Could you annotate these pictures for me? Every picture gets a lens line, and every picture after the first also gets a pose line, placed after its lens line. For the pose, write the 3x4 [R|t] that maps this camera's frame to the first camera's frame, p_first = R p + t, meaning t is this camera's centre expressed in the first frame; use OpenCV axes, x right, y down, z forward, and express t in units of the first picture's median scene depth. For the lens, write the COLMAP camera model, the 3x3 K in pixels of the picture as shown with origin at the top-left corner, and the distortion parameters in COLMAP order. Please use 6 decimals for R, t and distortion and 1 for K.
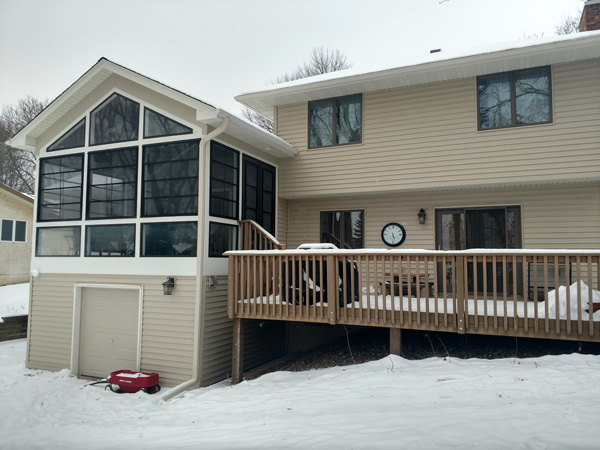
lens RADIAL K [[459.5, 0, 314.5], [0, 459.5, 231.8], [0, 0, 1]] dist [0.064042, -0.099079]
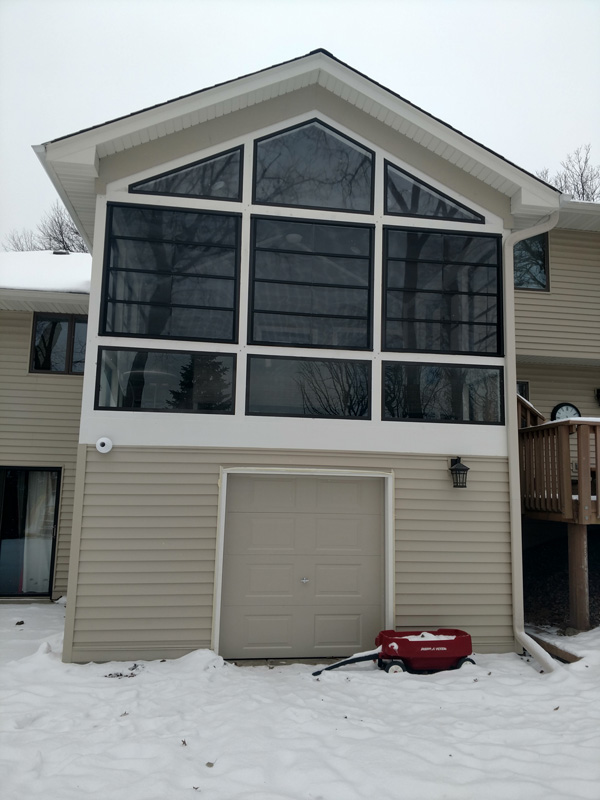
lens RADIAL K [[612.6, 0, 301.1], [0, 612.6, 406.6], [0, 0, 1]] dist [0.064042, -0.099079]
pose [[0.845926, 0.081627, 0.527016, -0.836311], [-0.050219, 0.996018, -0.073660, 0.094979], [-0.530930, 0.035845, 0.846657, 0.423825]]
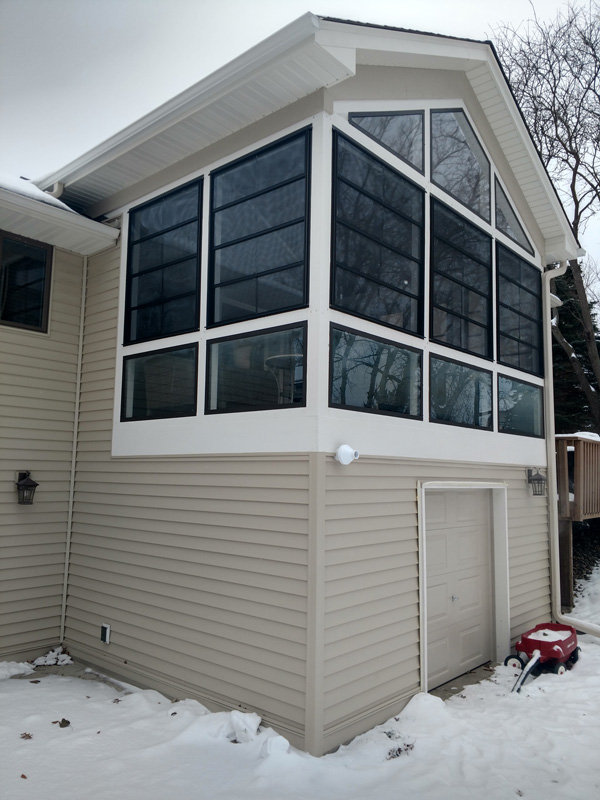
lens RADIAL K [[612.6, 0, 299.4], [0, 612.6, 407.9], [0, 0, 1]] dist [0.064042, -0.099079]
pose [[0.309666, 0.099151, 0.945662, -1.151397], [-0.077685, 0.993862, -0.078766, 0.101685], [-0.947667, -0.049073, 0.315468, 0.980422]]
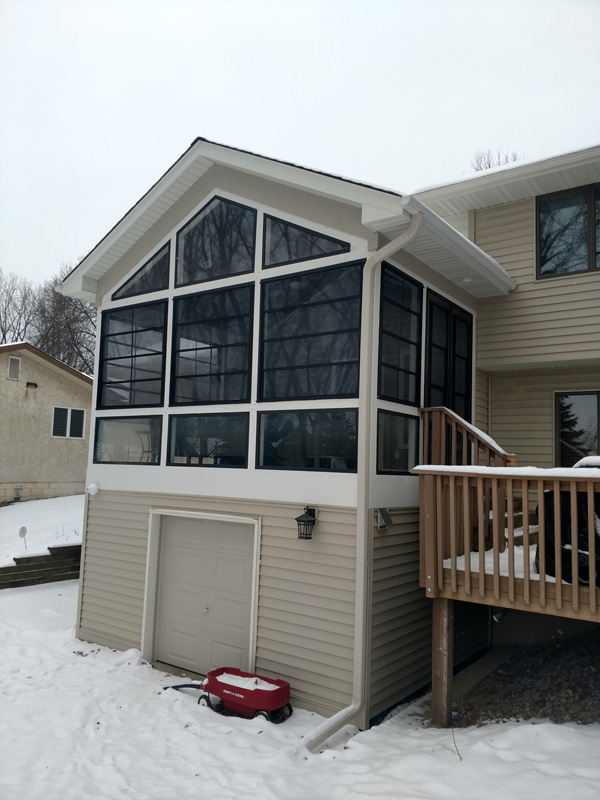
lens RADIAL K [[612.6, 0, 299.0], [0, 612.6, 413.0], [0, 0, 1]] dist [0.064042, -0.099079]
pose [[0.975167, 0.005590, -0.221402, -0.150686], [-0.010241, 0.999750, -0.019865, -0.002356], [0.221235, 0.021639, 0.974980, 0.254191]]
